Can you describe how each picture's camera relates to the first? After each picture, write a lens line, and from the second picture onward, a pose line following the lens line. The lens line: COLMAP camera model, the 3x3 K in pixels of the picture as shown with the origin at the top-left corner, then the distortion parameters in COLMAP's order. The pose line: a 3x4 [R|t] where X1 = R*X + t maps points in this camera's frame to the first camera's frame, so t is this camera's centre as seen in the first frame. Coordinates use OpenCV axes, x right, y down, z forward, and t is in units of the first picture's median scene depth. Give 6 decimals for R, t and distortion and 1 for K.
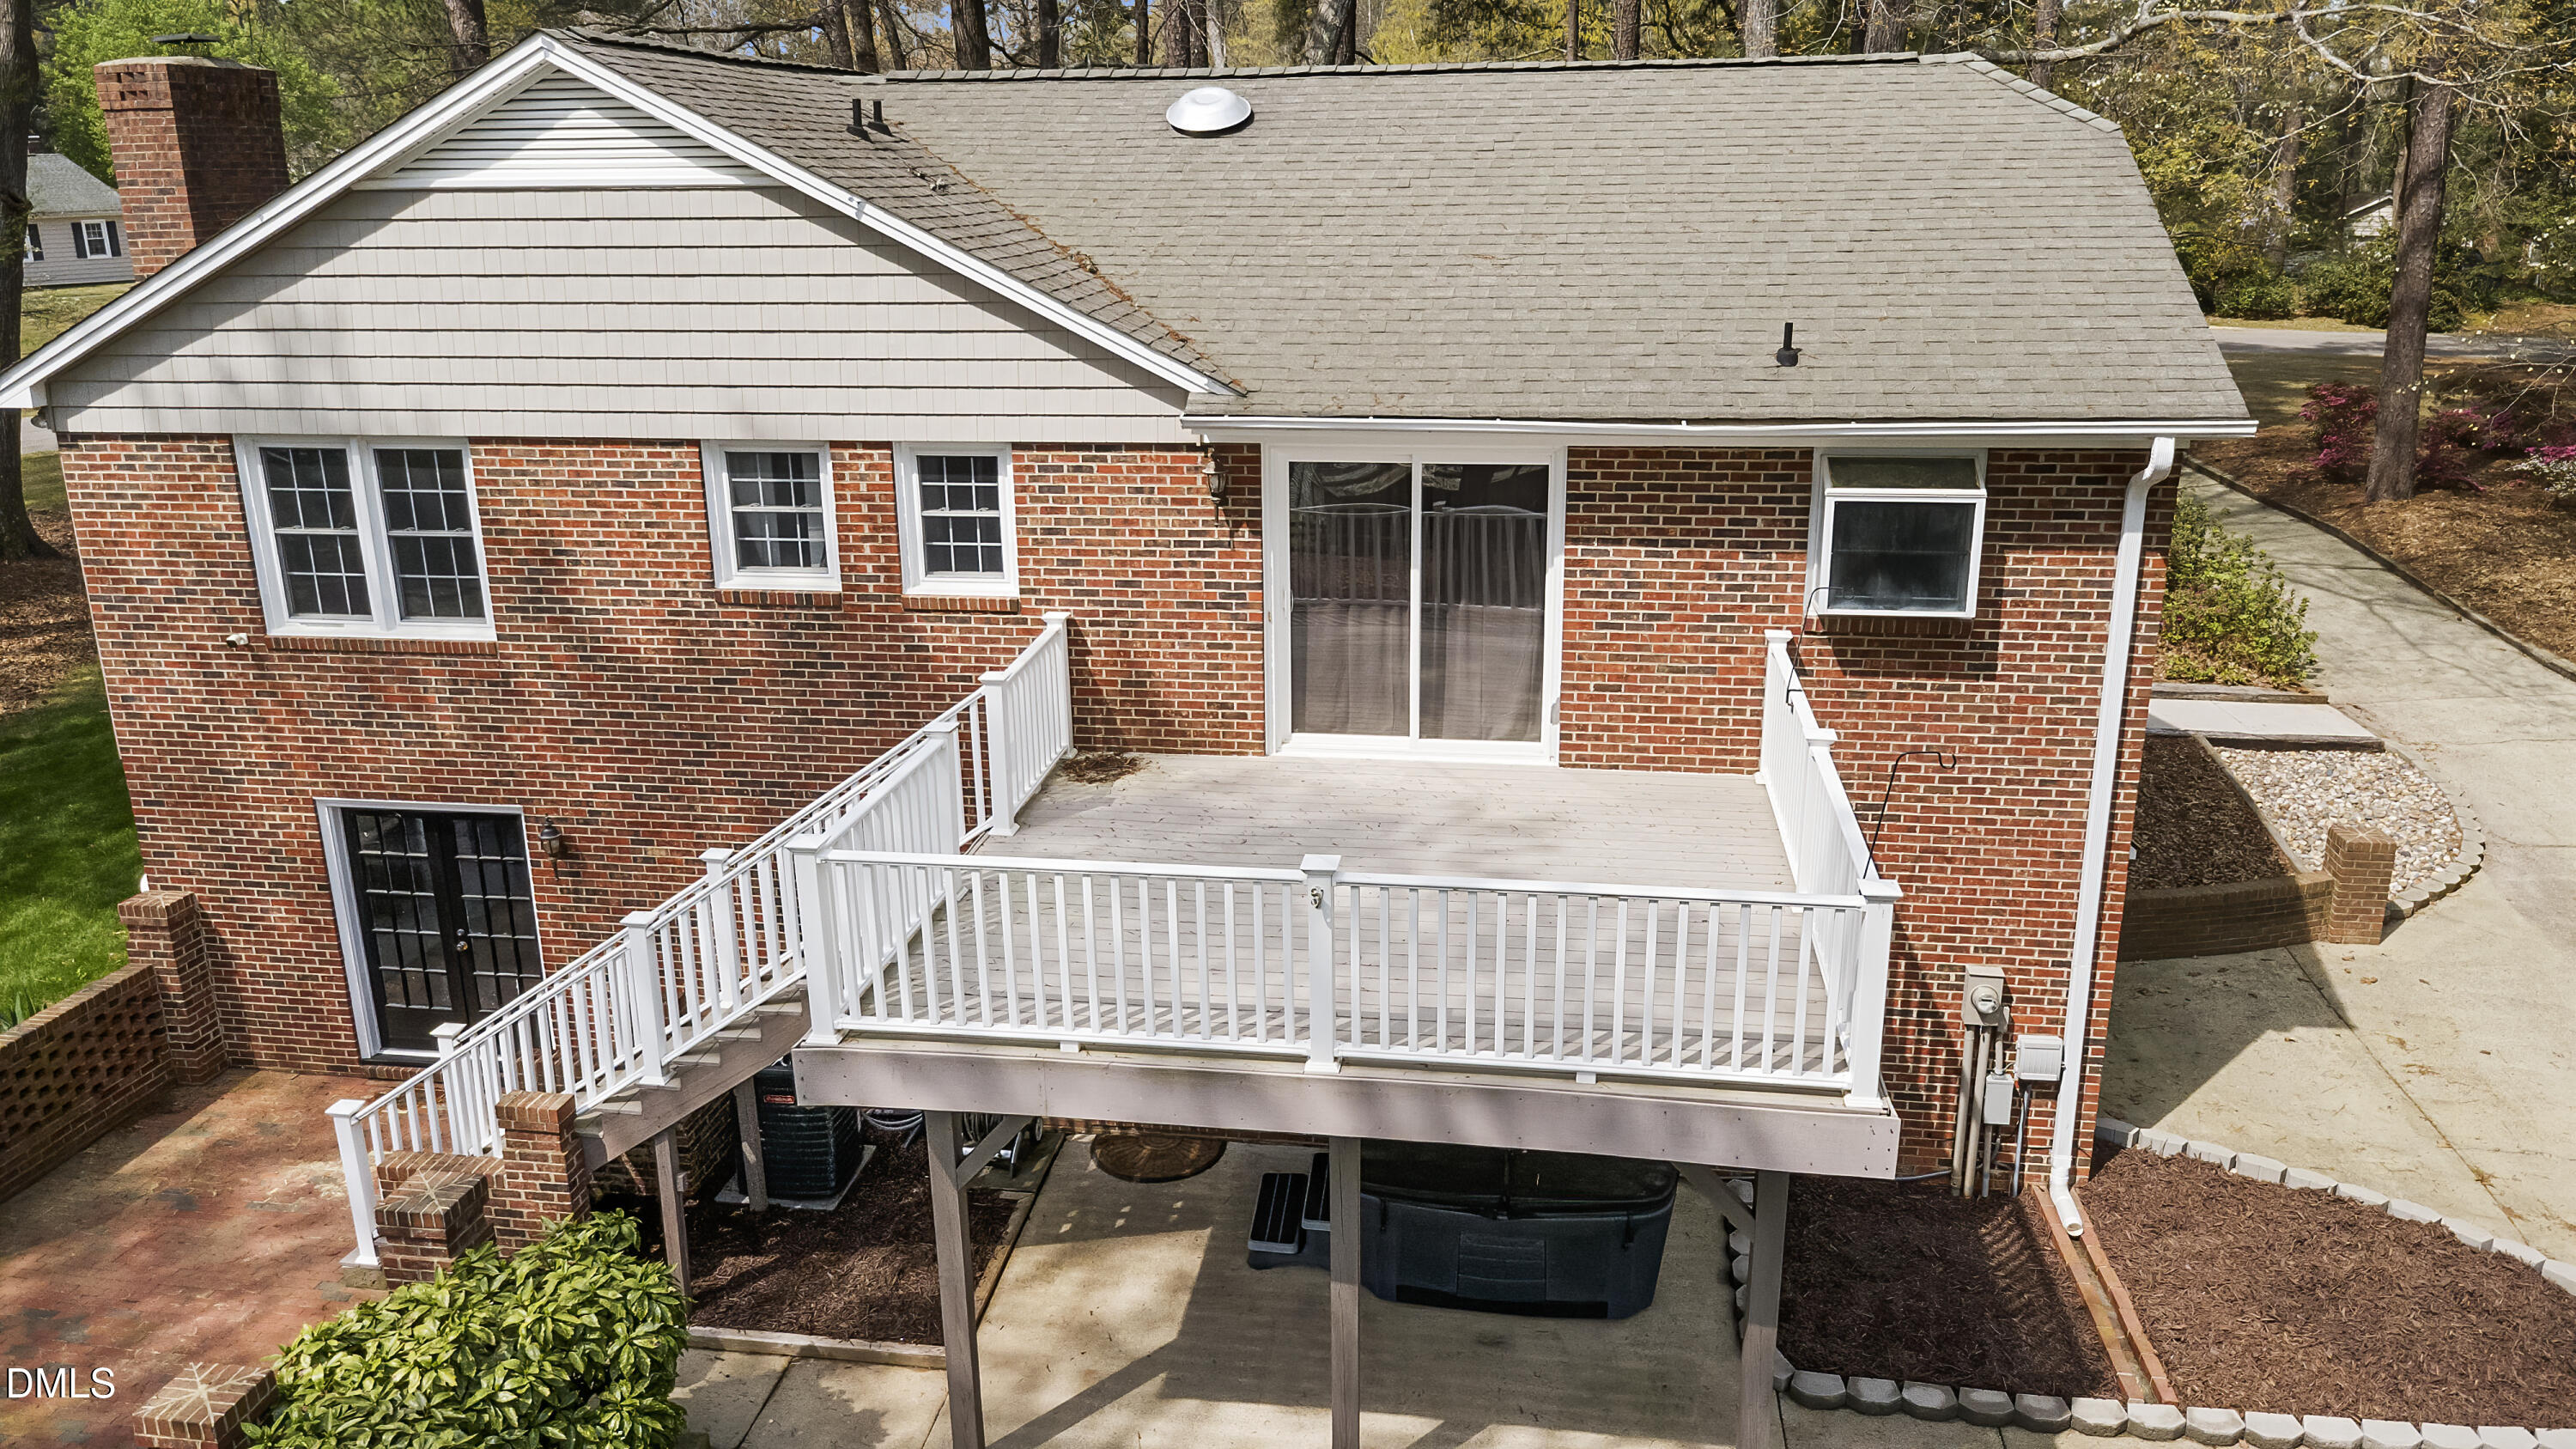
lens RADIAL K [[1806.4, 0, 1288.0], [0, 1806.4, 724.5], [0, 0, 1]] dist [0.001941, 0.000241]
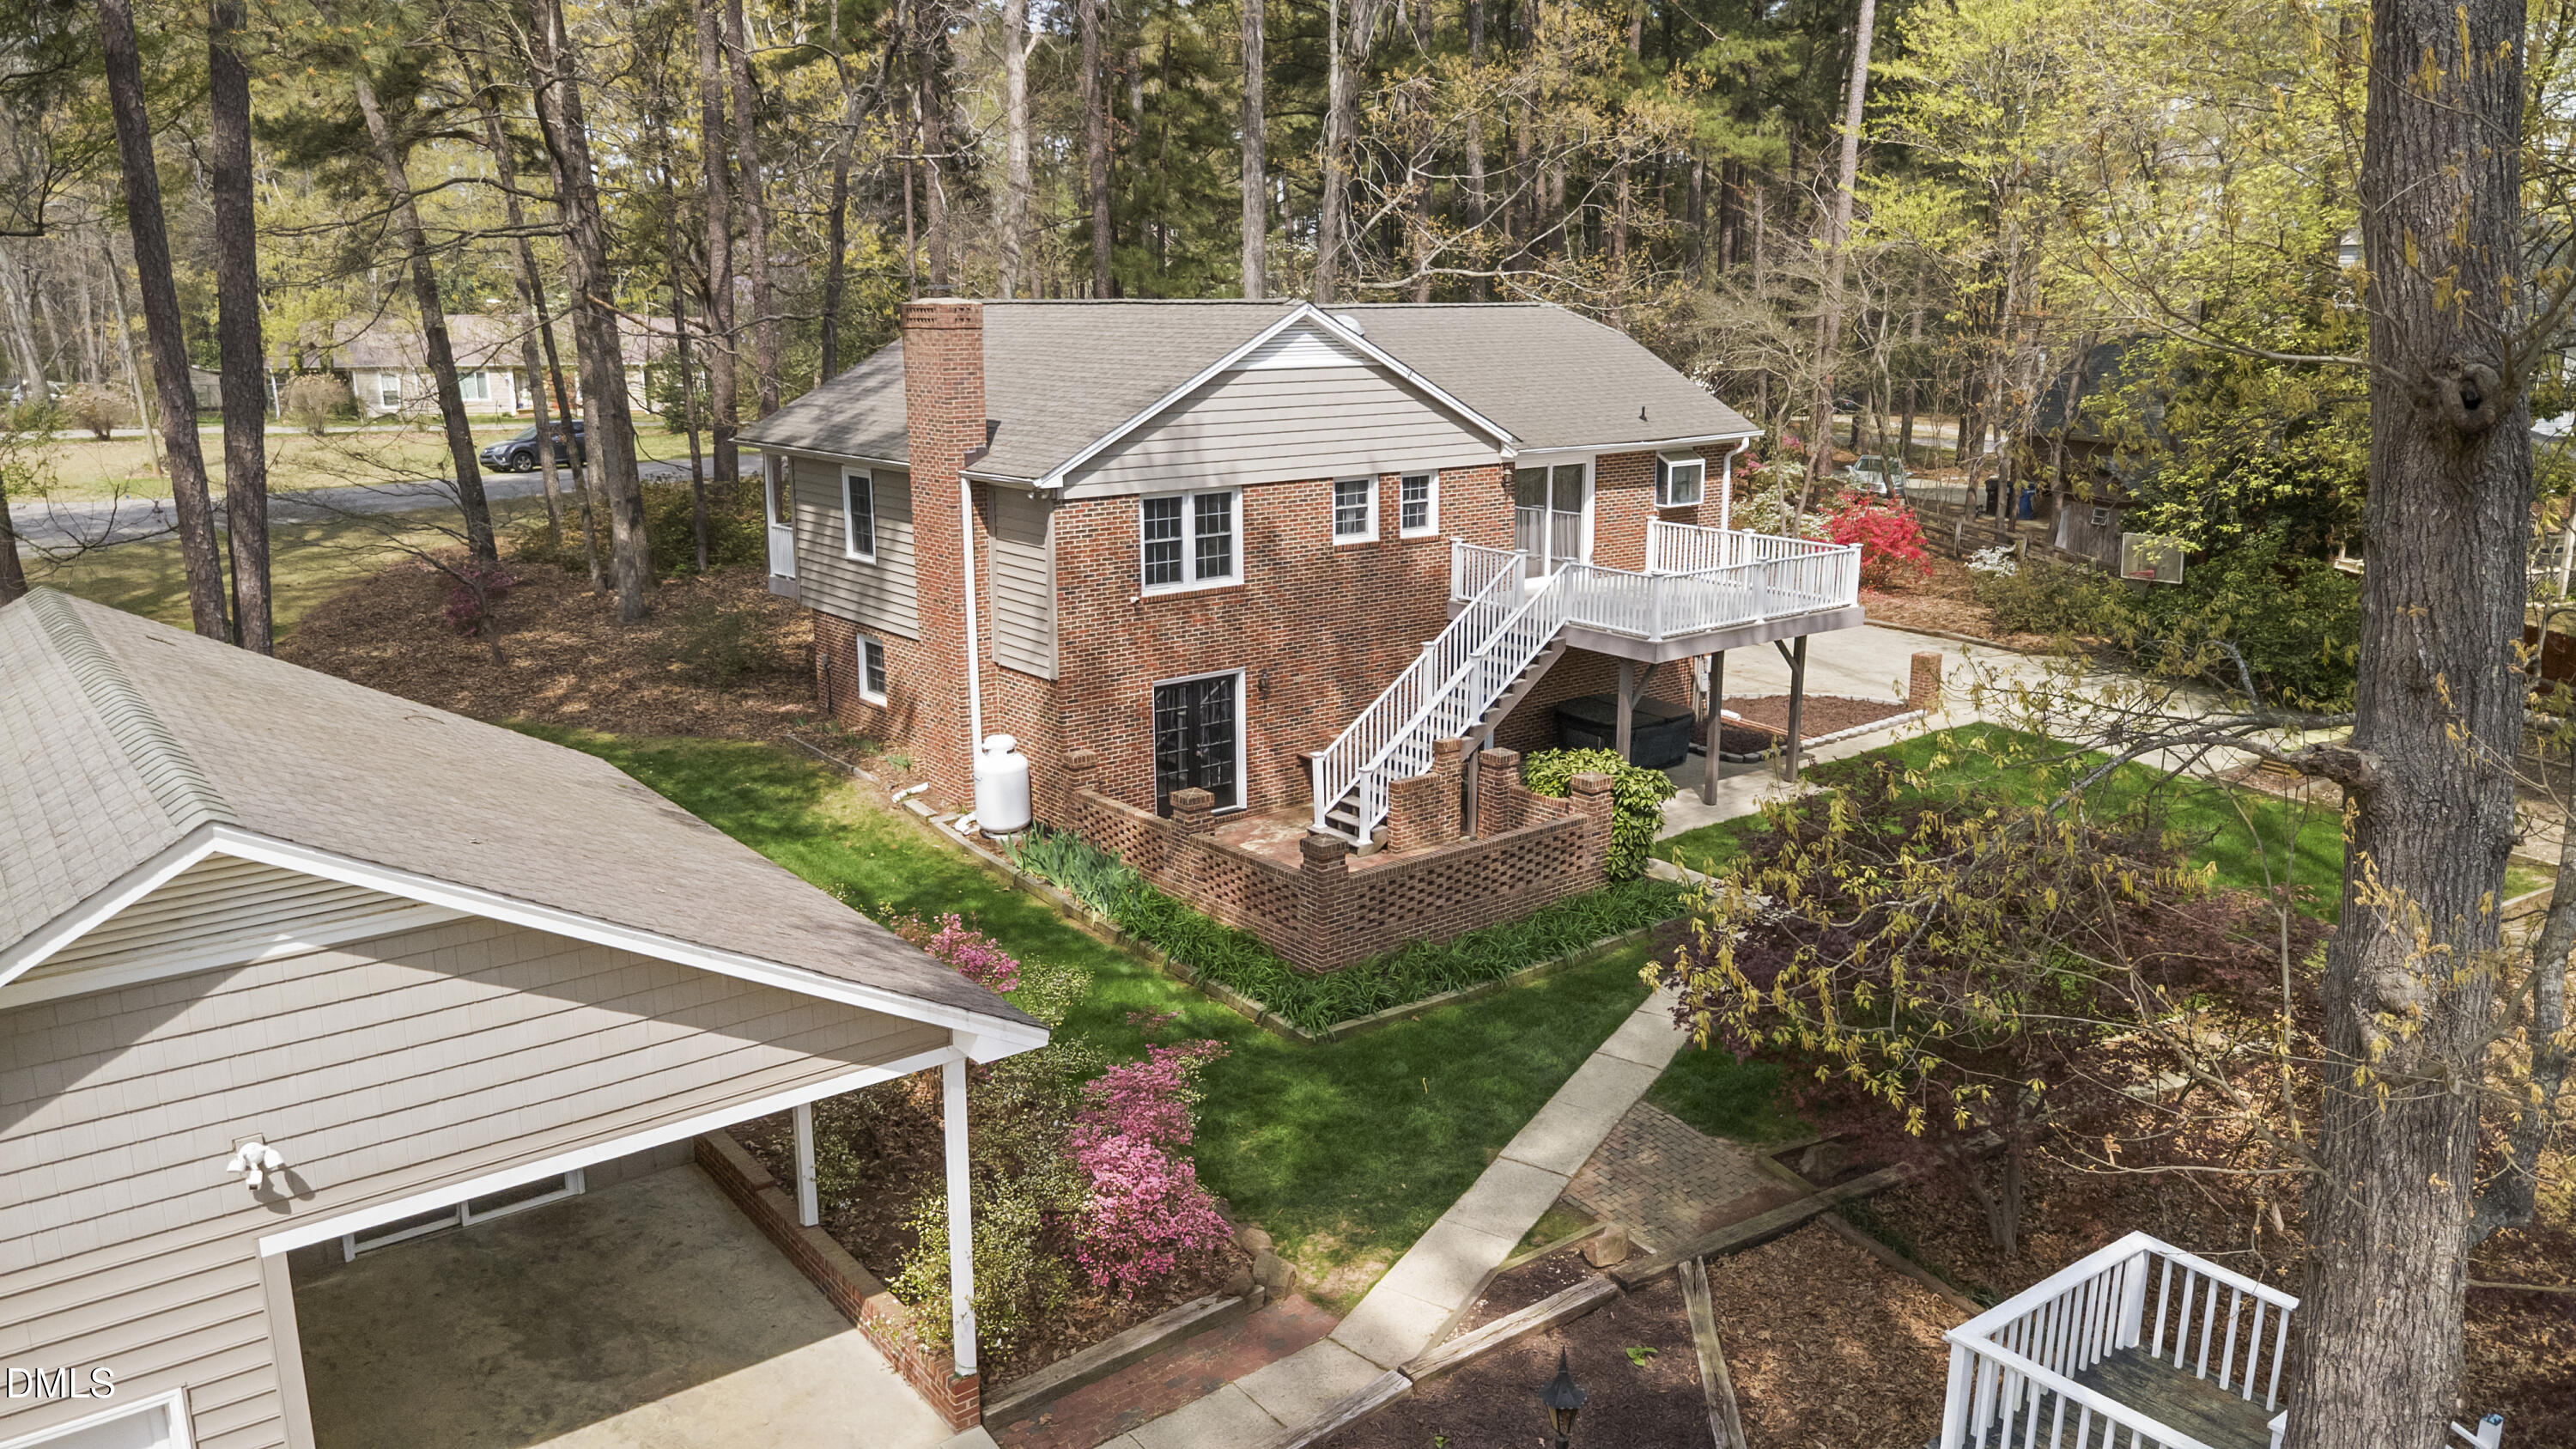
lens RADIAL K [[1806.4, 0, 1288.0], [0, 1806.4, 724.5], [0, 0, 1]] dist [0.001941, 0.000241]
pose [[0.687715, -0.161586, 0.707770, -2.013720], [0.199718, 0.979408, 0.029543, 0.064012], [-0.697969, 0.121037, 0.705825, -0.500944]]
